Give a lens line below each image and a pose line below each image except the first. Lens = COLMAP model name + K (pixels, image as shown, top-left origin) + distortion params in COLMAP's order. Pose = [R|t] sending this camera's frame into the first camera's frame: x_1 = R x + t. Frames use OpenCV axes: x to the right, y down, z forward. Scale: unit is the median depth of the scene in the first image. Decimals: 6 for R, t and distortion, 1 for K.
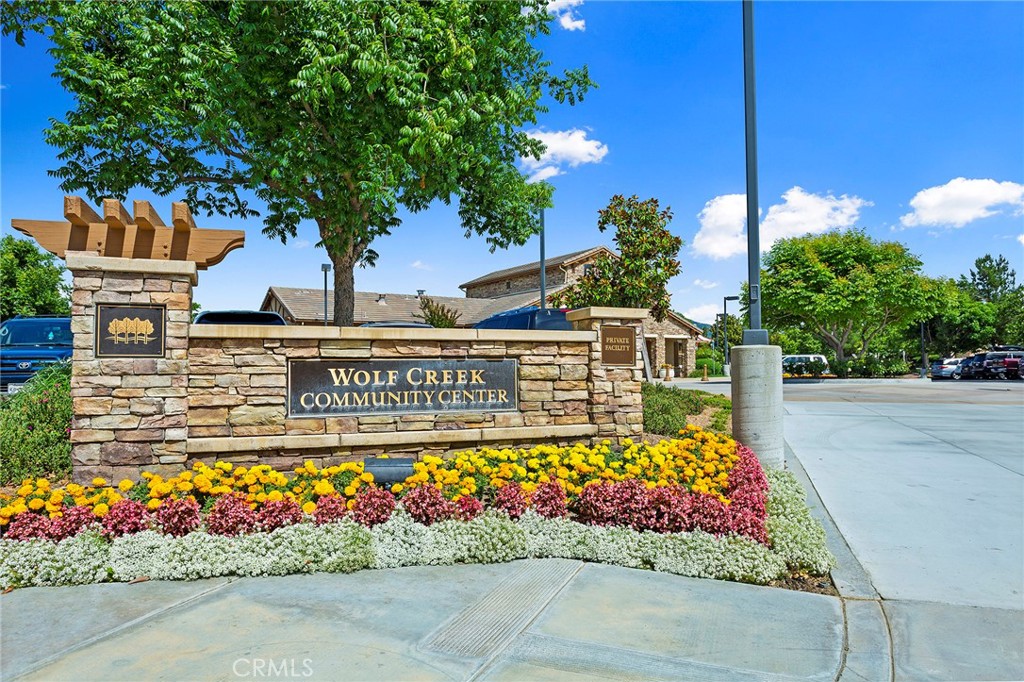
lens RADIAL K [[705.8, 0, 511.4], [0, 705.8, 342.6], [0, 0, 1]] dist [0.004847, 0.000450]
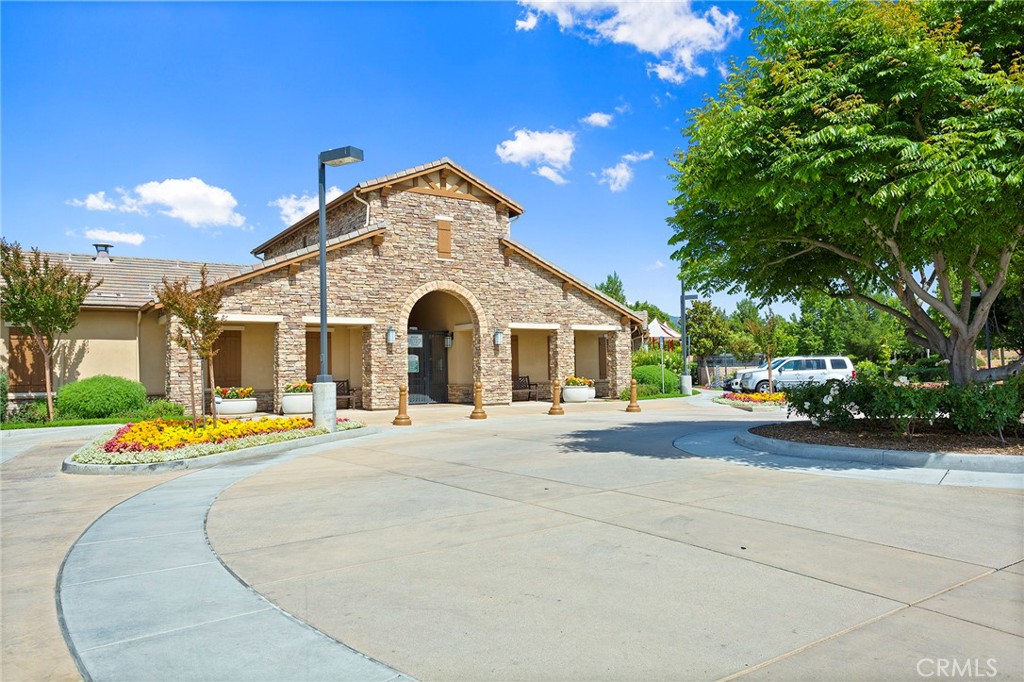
lens RADIAL K [[739.6, 0, 512.4], [0, 739.6, 340.5], [0, 0, 1]] dist [-0.008429, -0.001051]
pose [[0.999673, -0.012309, 0.022426, 0.155634], [0.012403, 0.999915, -0.004045, 0.003237], [-0.022374, 0.004321, 0.999740, 0.415576]]
